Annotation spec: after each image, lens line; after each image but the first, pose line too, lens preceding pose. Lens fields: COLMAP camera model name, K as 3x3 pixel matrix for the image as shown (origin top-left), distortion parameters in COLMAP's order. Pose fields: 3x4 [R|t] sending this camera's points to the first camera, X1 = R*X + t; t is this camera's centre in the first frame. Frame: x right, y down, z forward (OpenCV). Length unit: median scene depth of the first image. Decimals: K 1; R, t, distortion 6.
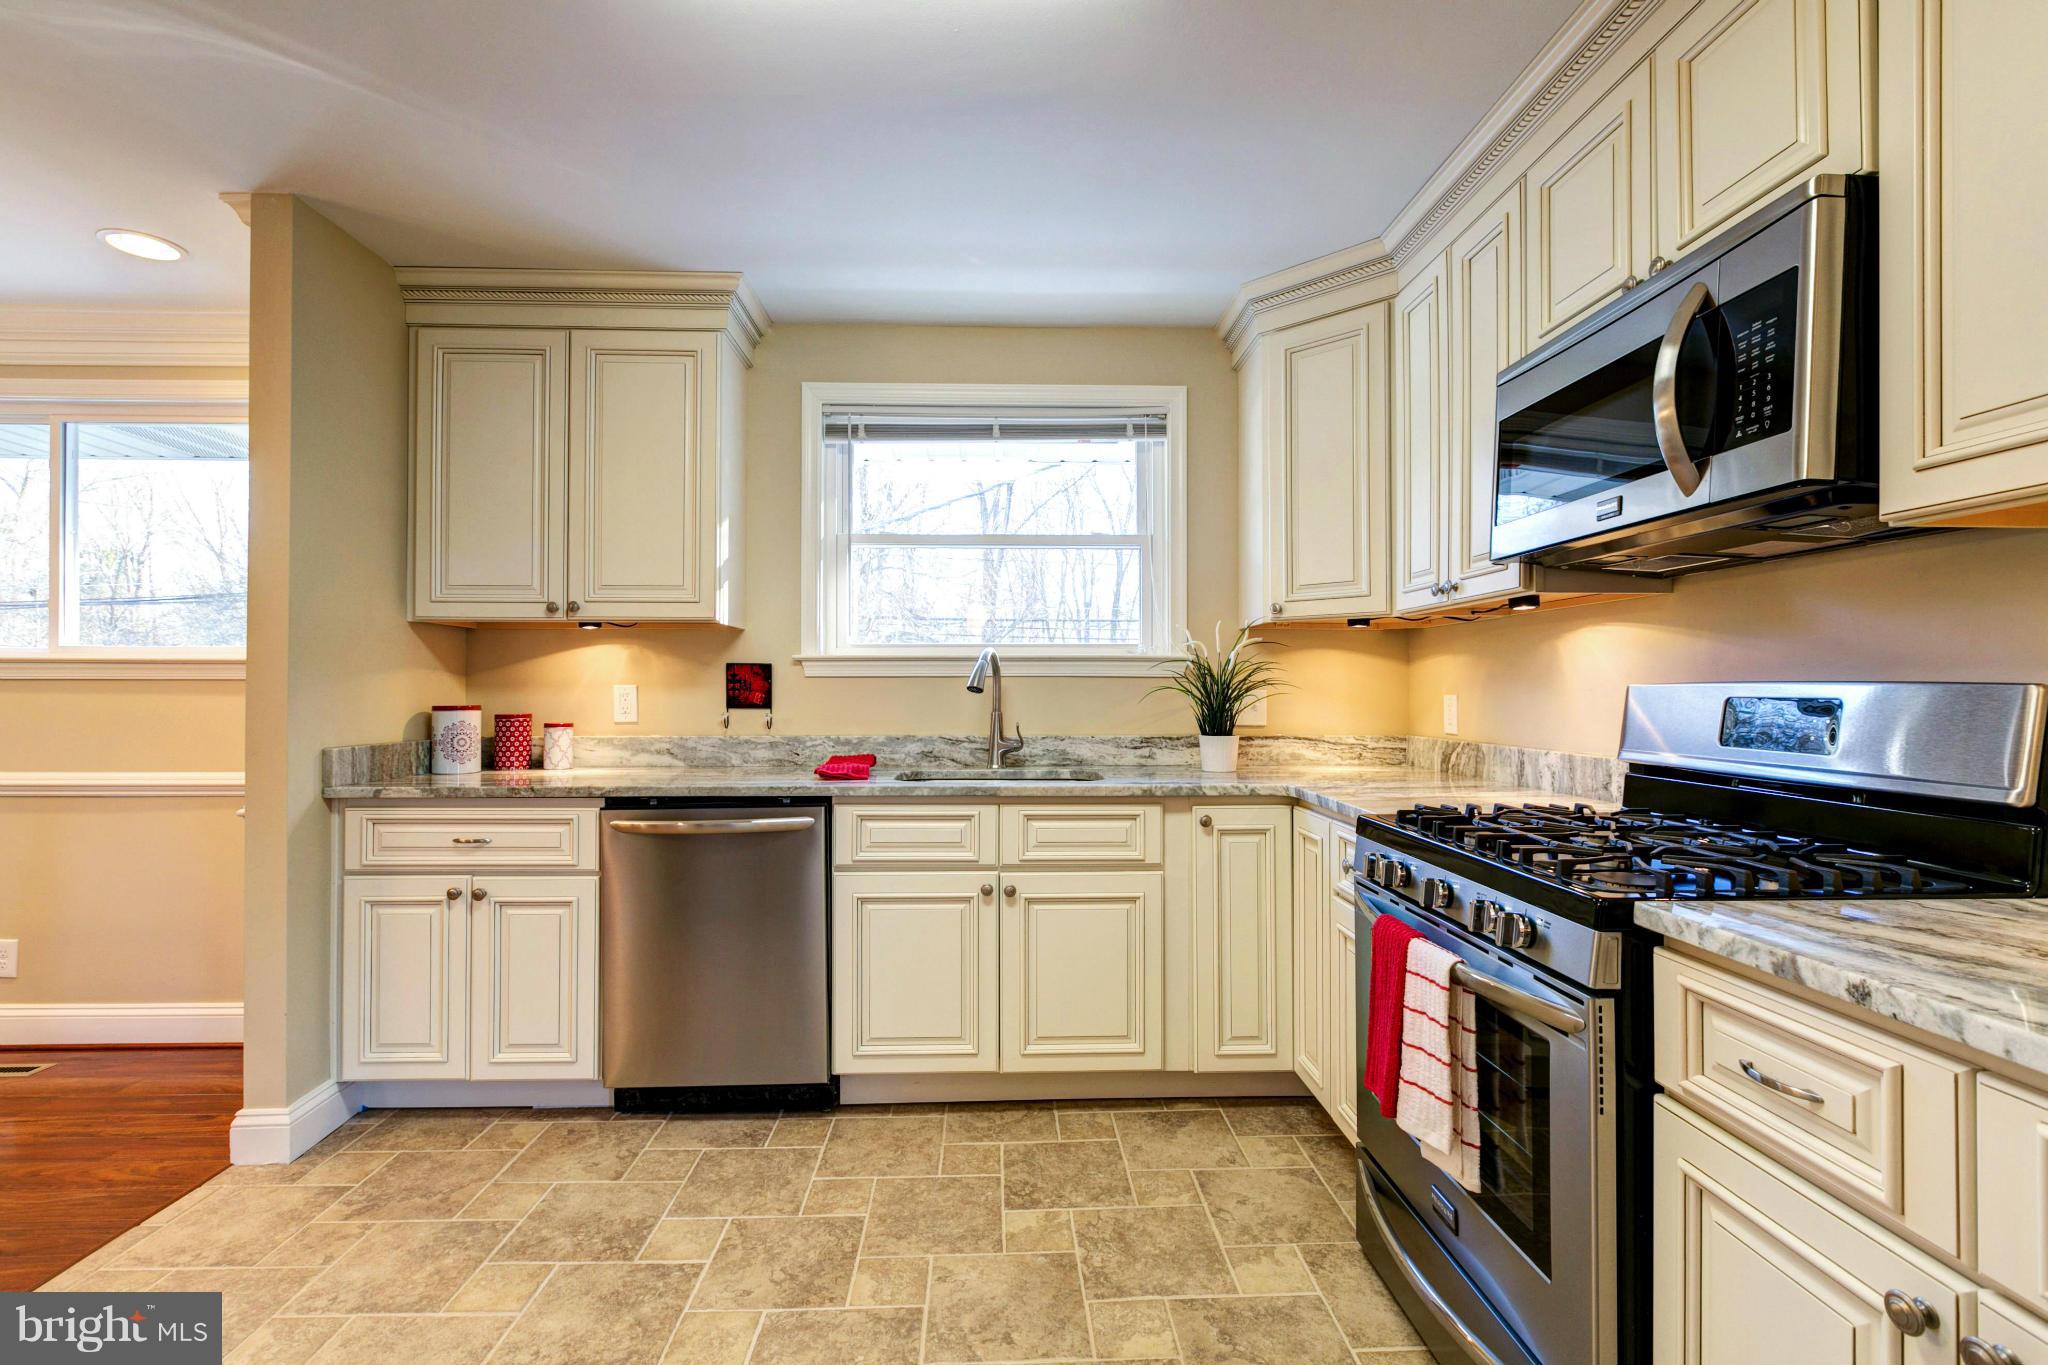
lens RADIAL K [[913.2, 0, 1017.9], [0, 913.2, 679.5], [0, 0, 1]] dist [0.002618, -0.001514]
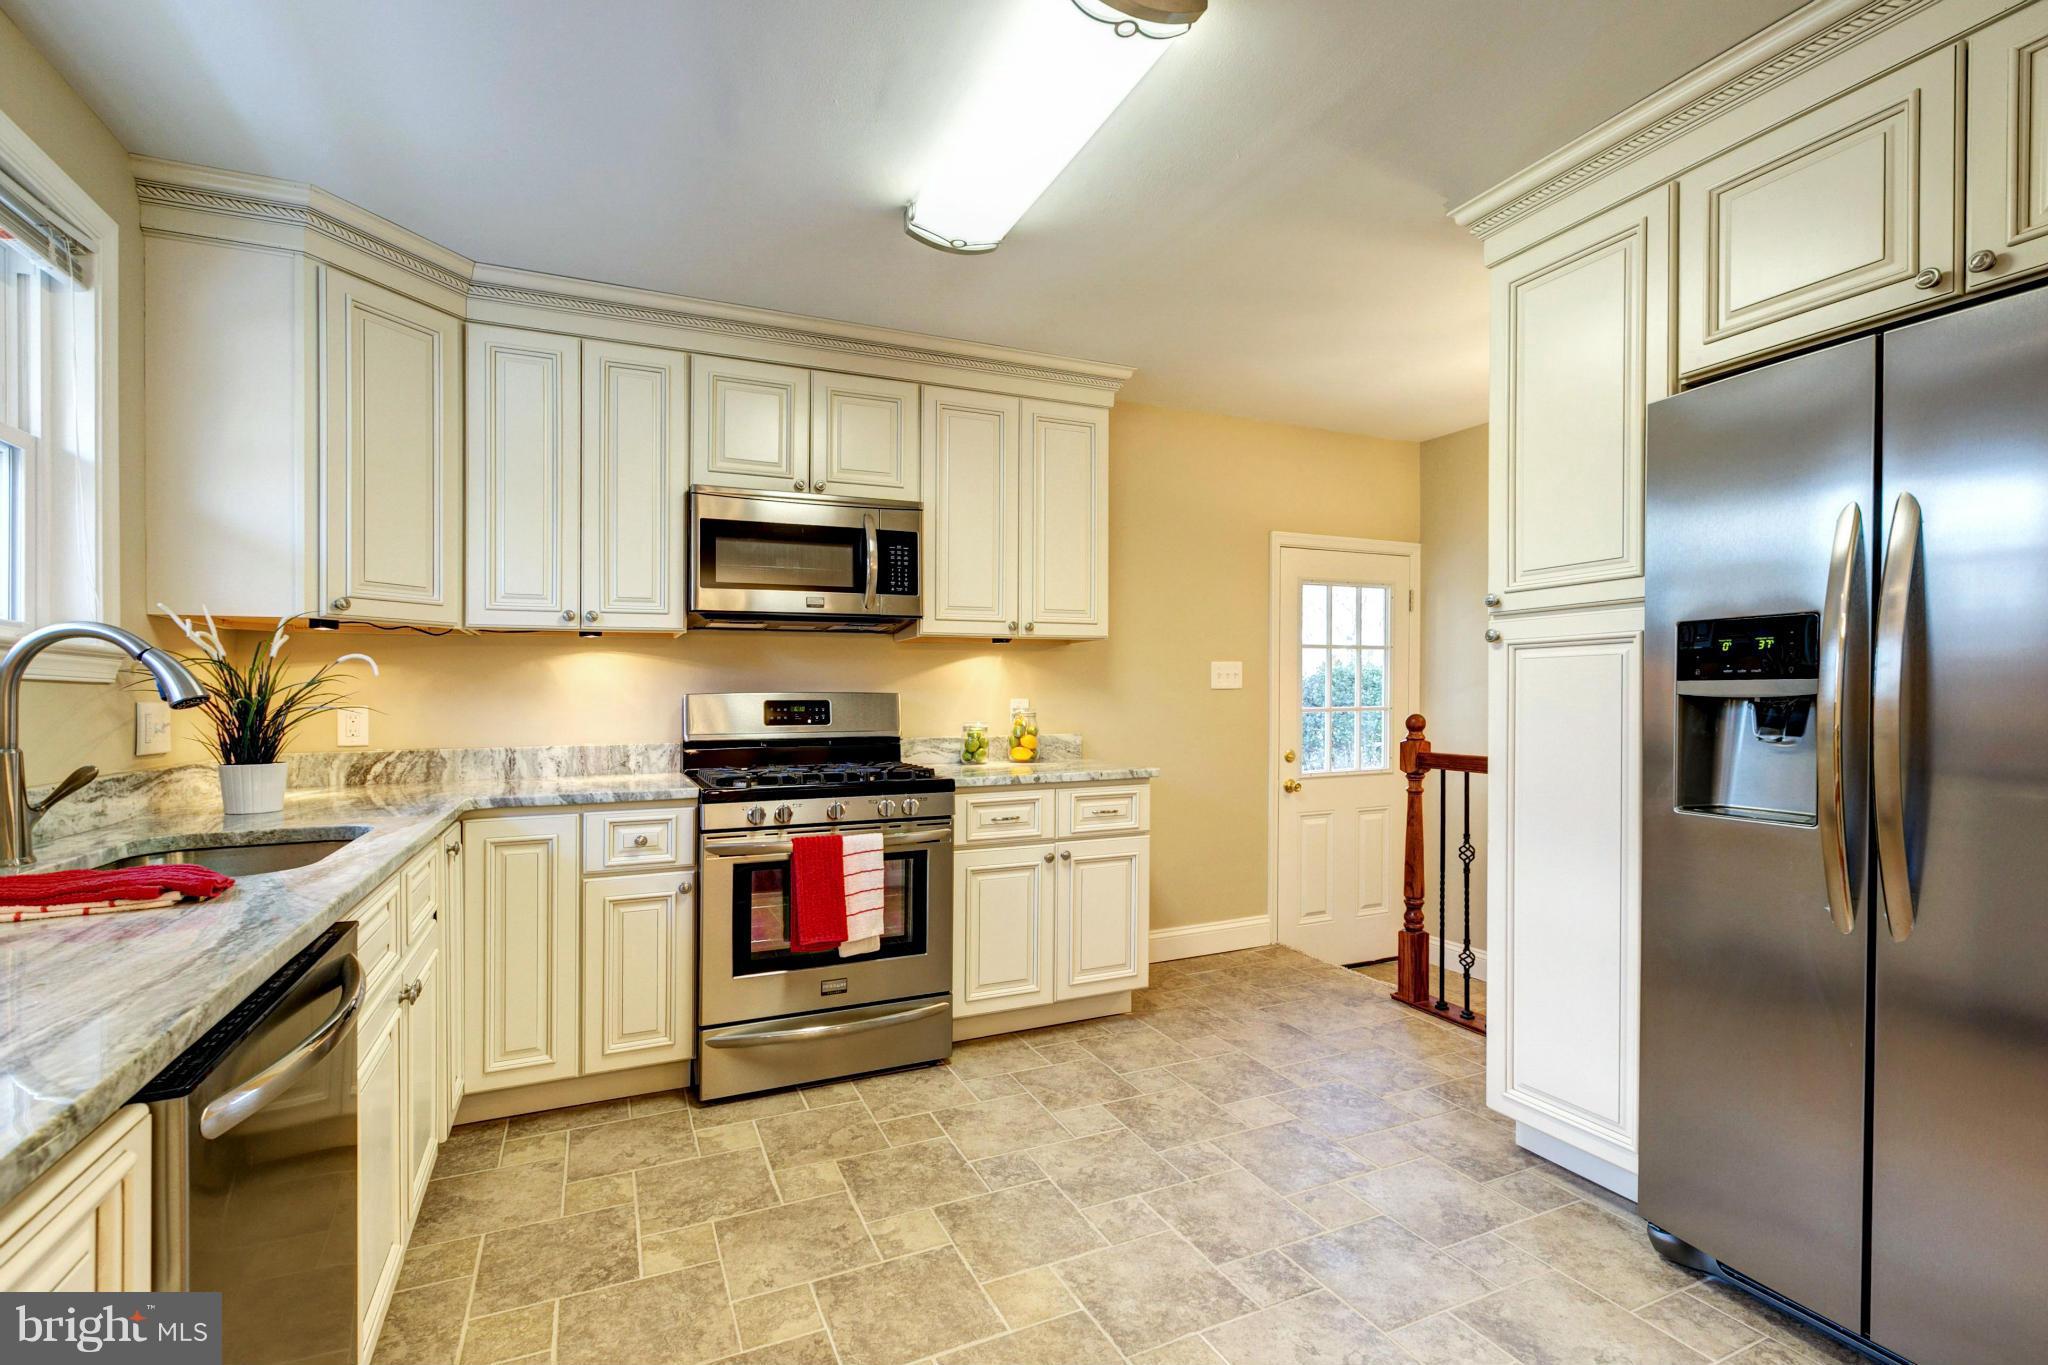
lens RADIAL K [[913.2, 0, 1032.8], [0, 913.2, 686.4], [0, 0, 1]] dist [0.002618, -0.001514]
pose [[-0.402640, 0.012633, 0.915271, -0.837878], [-0.002179, 0.999889, -0.014760, 0.011552], [-0.915356, -0.007938, -0.402567, 0.855043]]
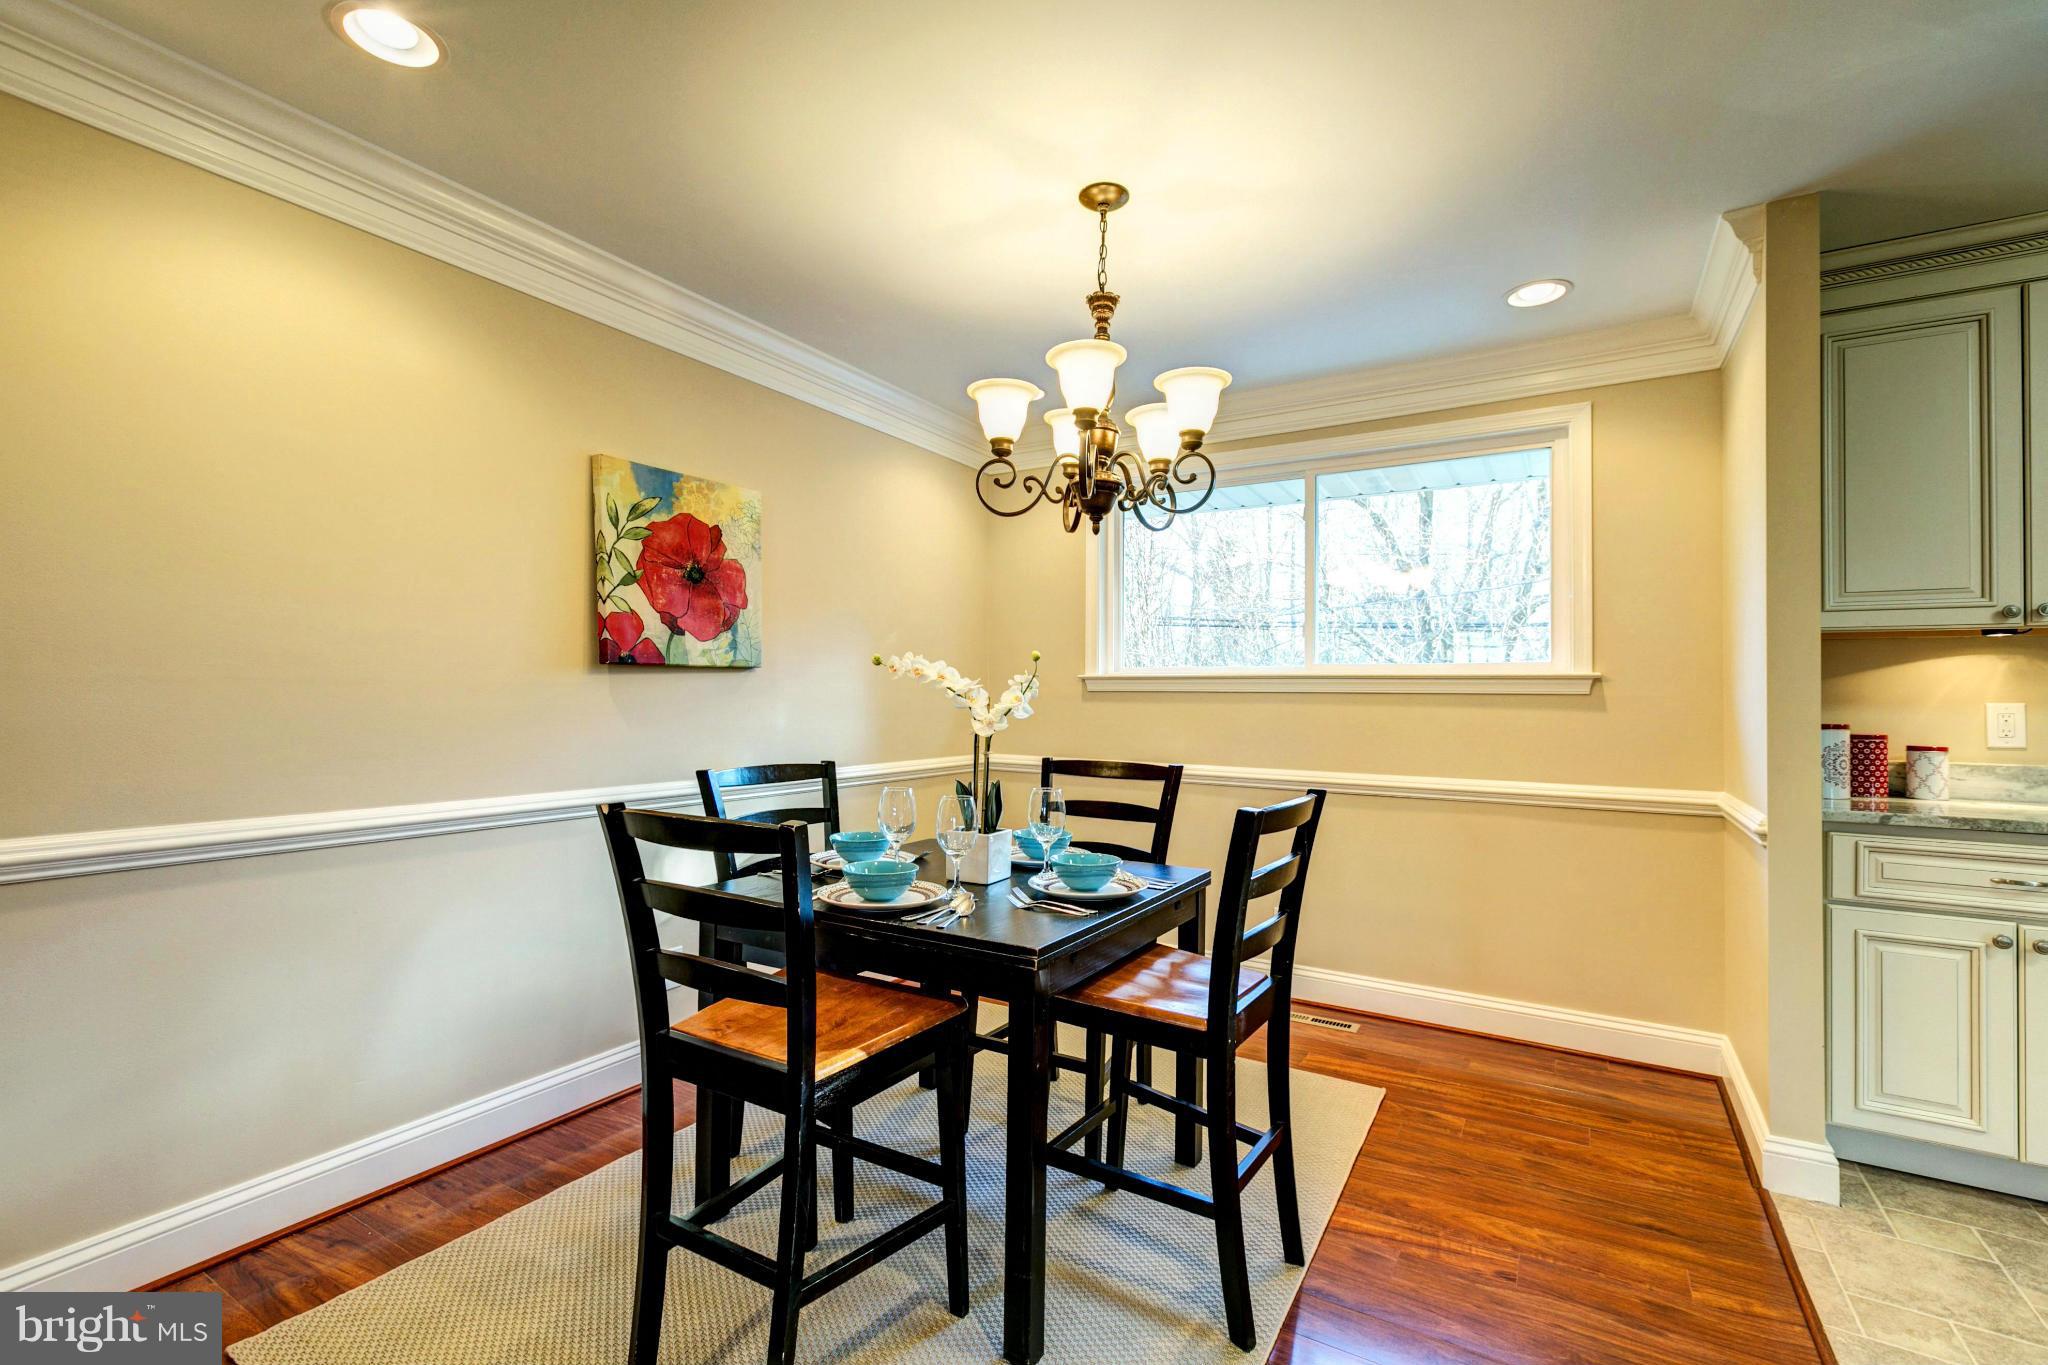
lens RADIAL K [[913.2, 0, 1013.7], [0, 913.2, 679.6], [0, 0, 1]] dist [0.002618, -0.001514]
pose [[0.833286, -0.002559, -0.552836, -0.905810], [-0.005543, 0.999900, -0.012983, 0.000591], [0.552815, 0.013883, 0.833189, -0.247952]]
